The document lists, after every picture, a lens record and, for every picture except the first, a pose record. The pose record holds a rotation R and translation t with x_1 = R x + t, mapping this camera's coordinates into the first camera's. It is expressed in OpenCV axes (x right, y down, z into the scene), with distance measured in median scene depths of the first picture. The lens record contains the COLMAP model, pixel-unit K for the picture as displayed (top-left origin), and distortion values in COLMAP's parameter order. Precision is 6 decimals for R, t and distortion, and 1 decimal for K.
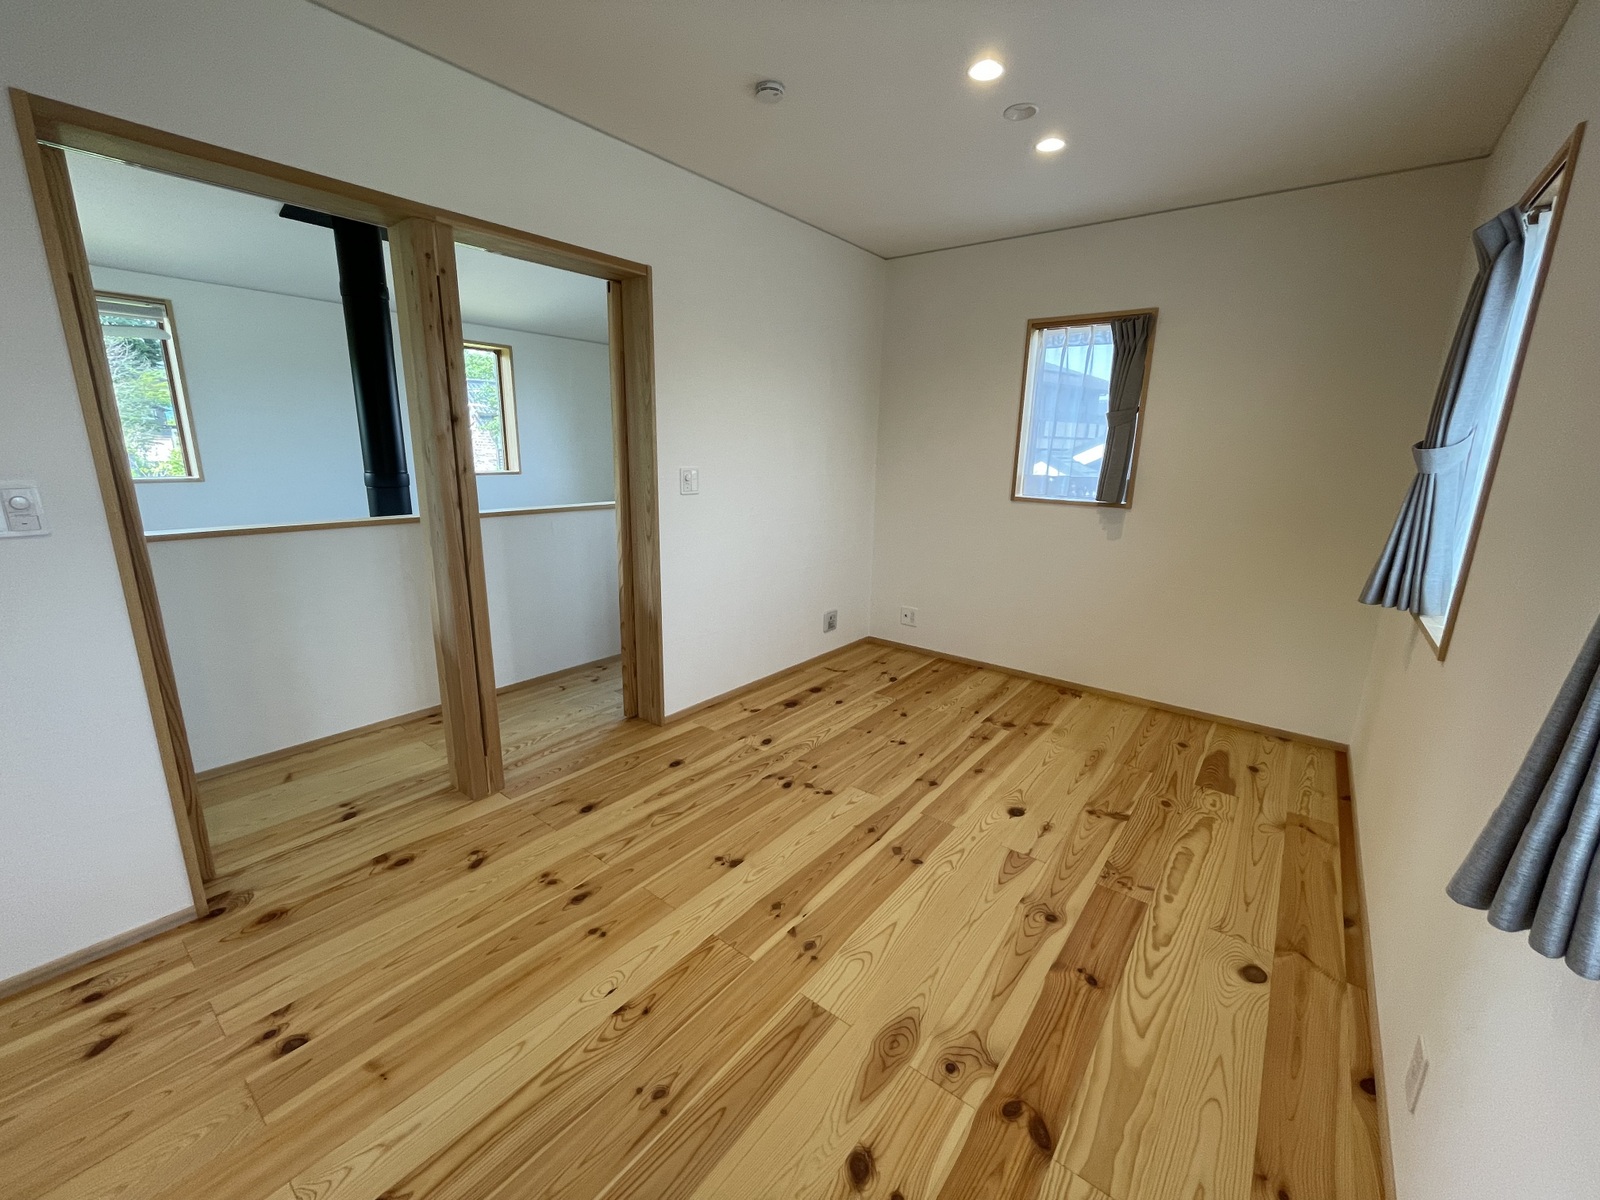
lens RADIAL K [[647.7, 0, 800.0], [0, 647.7, 600.0], [0, 0, 1]] dist [-0.003118, -0.000039]
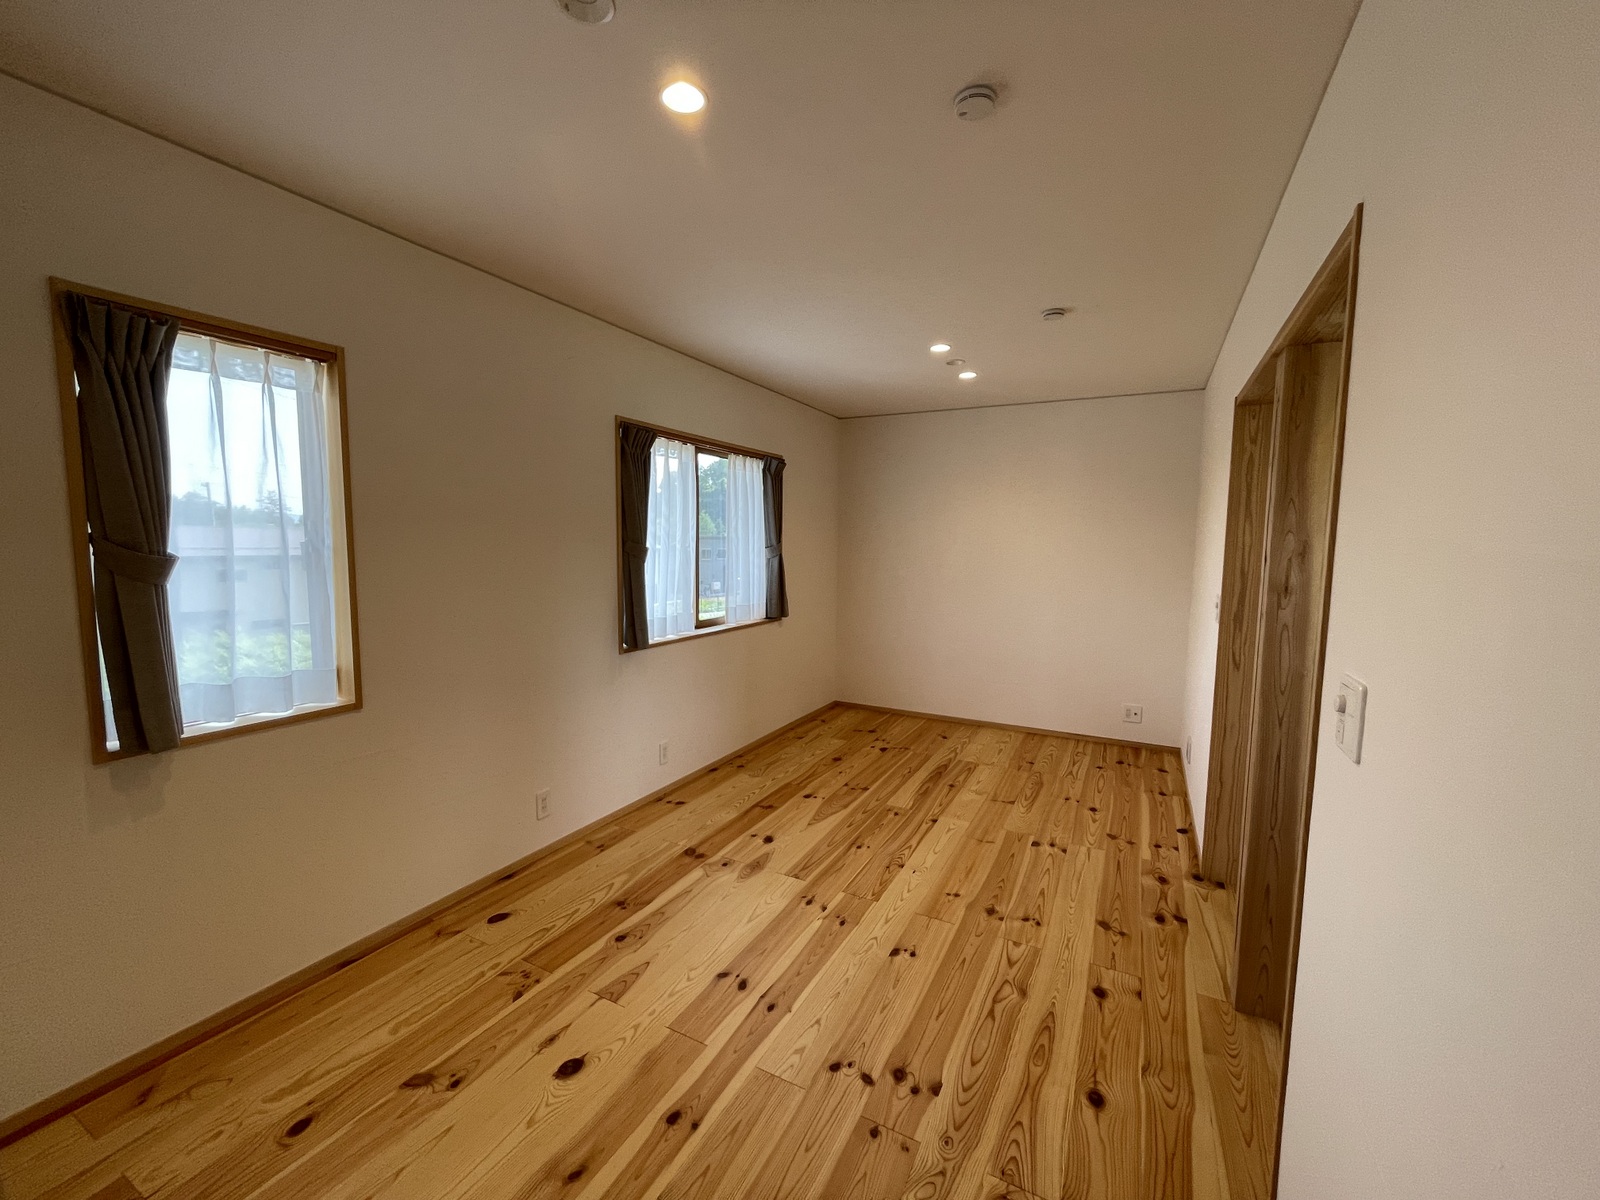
lens RADIAL K [[647.7, 0, 800.0], [0, 647.7, 600.0], [0, 0, 1]] dist [-0.003118, -0.000039]
pose [[-0.983149, -0.017949, -0.181921, 0.272935], [-0.075542, 0.946113, 0.314903, -0.491900], [0.166465, 0.323340, -0.931526, 1.872136]]
